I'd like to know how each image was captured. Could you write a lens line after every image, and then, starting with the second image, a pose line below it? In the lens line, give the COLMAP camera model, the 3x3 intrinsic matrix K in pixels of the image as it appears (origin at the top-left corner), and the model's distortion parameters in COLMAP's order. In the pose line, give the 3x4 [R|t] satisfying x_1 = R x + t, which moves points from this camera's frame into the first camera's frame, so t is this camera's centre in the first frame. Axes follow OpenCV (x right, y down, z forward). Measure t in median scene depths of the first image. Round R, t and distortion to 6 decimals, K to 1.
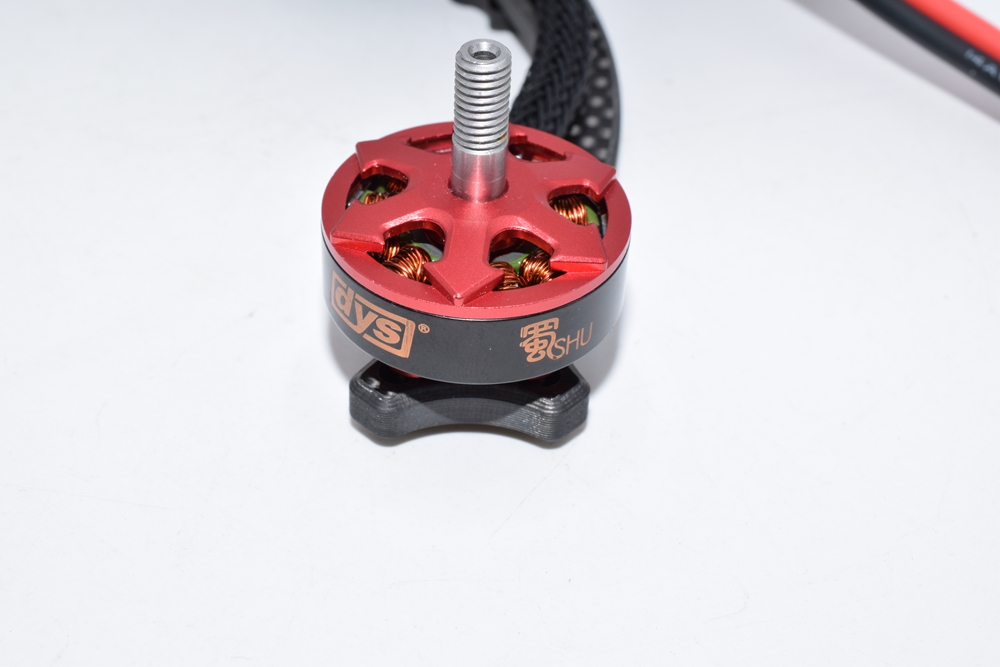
lens RADIAL K [[1814.1, 0, 500.0], [0, 1814.1, 333.5], [0, 0, 1]] dist [0.105817, 0.081354]
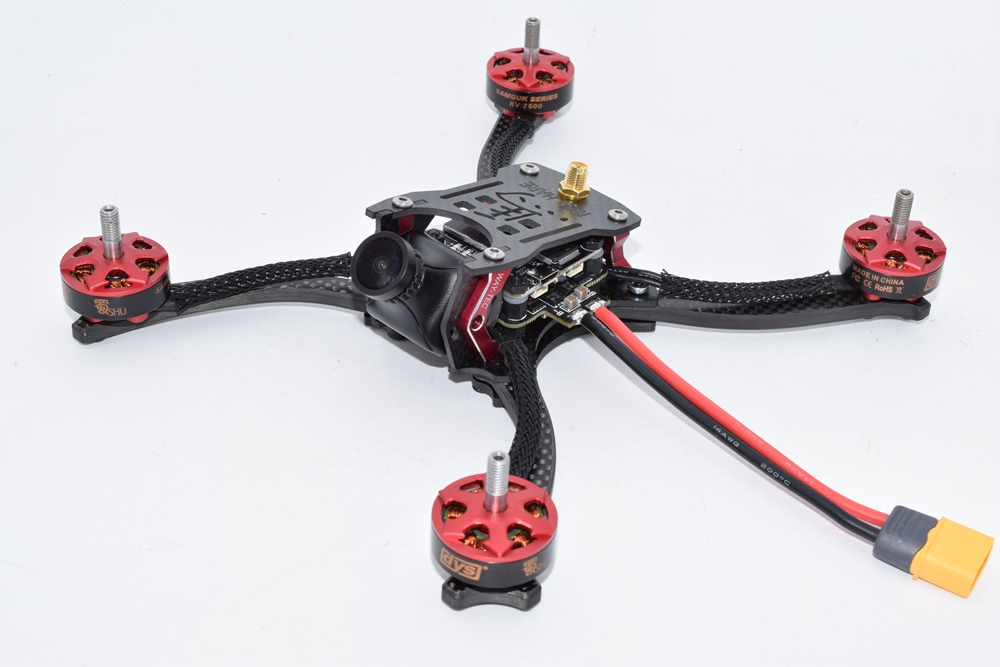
lens RADIAL K [[1814.1, 0, 500.0], [0, 1814.1, 333.5], [0, 0, 1]] dist [0.105817, 0.081354]
pose [[0.999743, -0.017640, 0.014214, -0.034585], [0.018961, 0.994914, -0.098931, -0.064932], [-0.012397, 0.099175, 0.994993, -1.397519]]
